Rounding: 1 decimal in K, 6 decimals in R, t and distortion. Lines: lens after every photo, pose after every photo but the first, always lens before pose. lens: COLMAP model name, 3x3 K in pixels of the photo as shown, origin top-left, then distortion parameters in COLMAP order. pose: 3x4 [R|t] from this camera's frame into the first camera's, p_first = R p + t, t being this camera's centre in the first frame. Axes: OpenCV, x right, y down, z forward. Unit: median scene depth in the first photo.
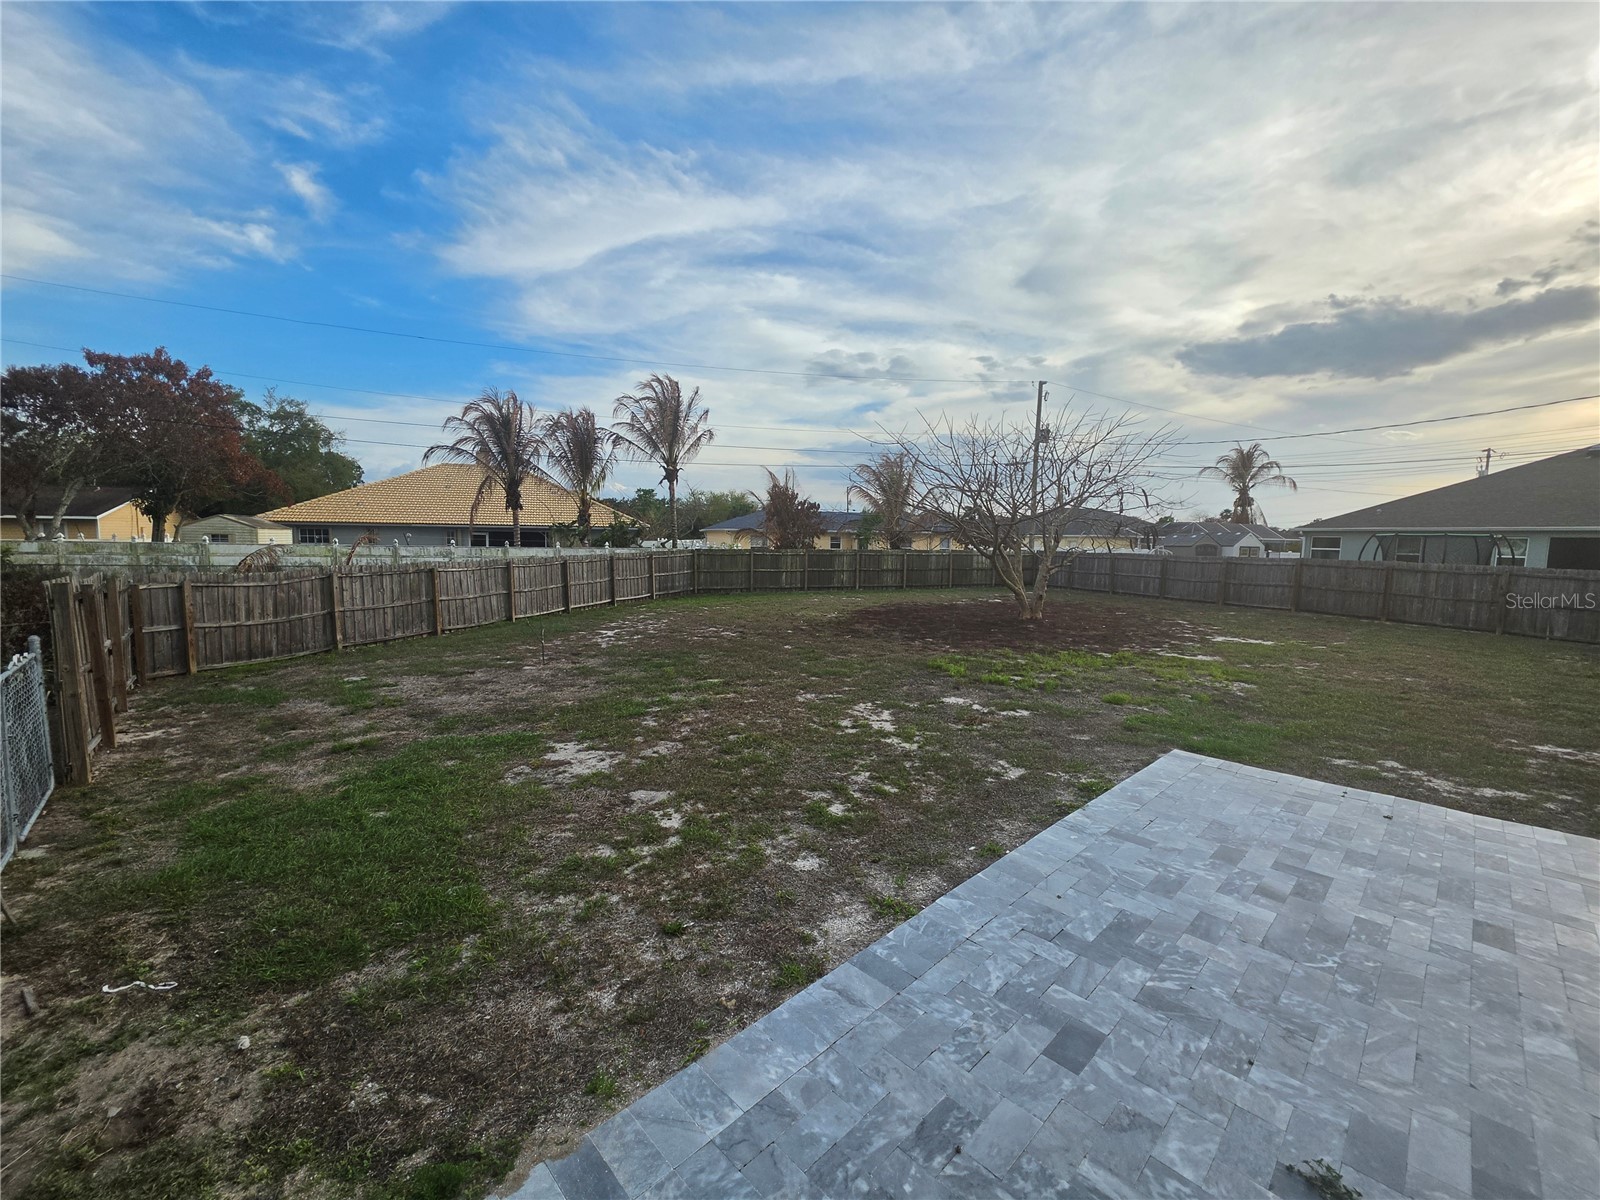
lens RADIAL K [[641.8, 0, 796.2], [0, 641.8, 606.3], [0, 0, 1]] dist [0.002346, -0.001319]
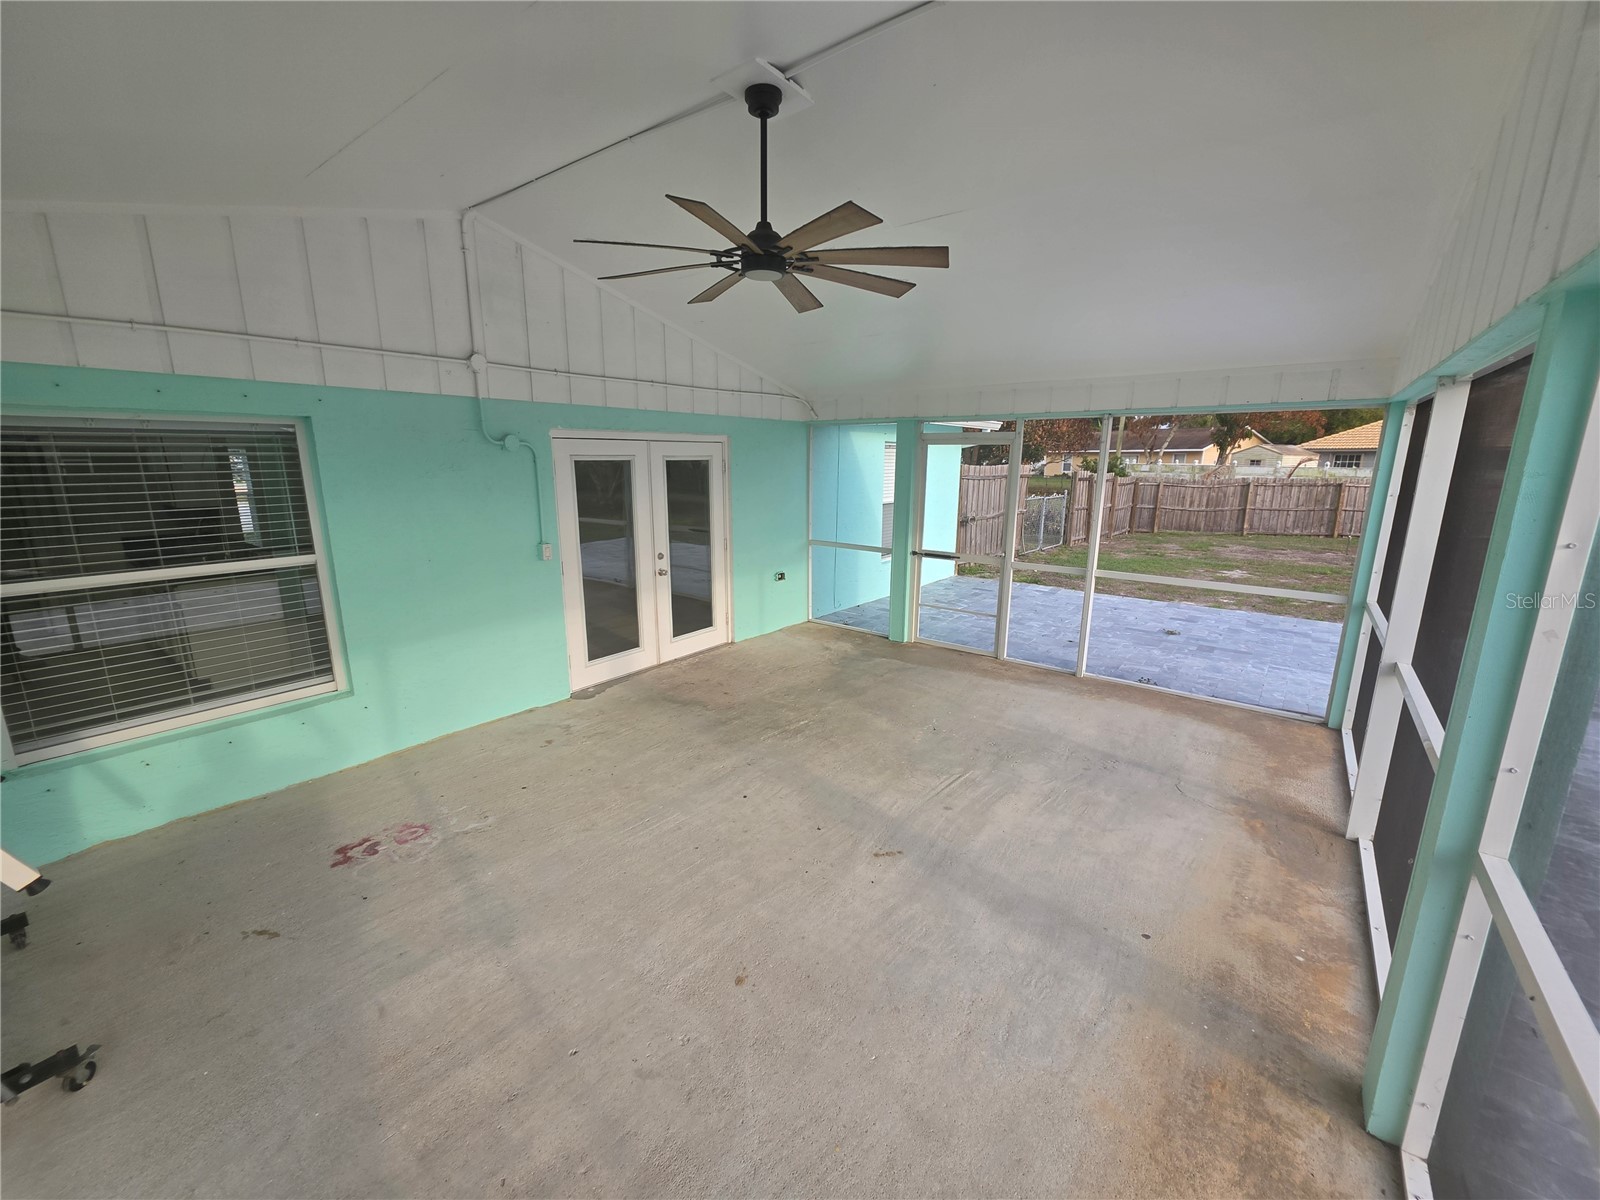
lens RADIAL K [[641.8, 0, 797.3], [0, 641.8, 598.6], [0, 0, 1]] dist [0.002346, -0.001319]
pose [[0.147634, 0.197652, -0.969091, 0.591604], [-0.104686, 0.977447, 0.183408, 0.046388], [0.983486, 0.074373, 0.164996, -0.246727]]
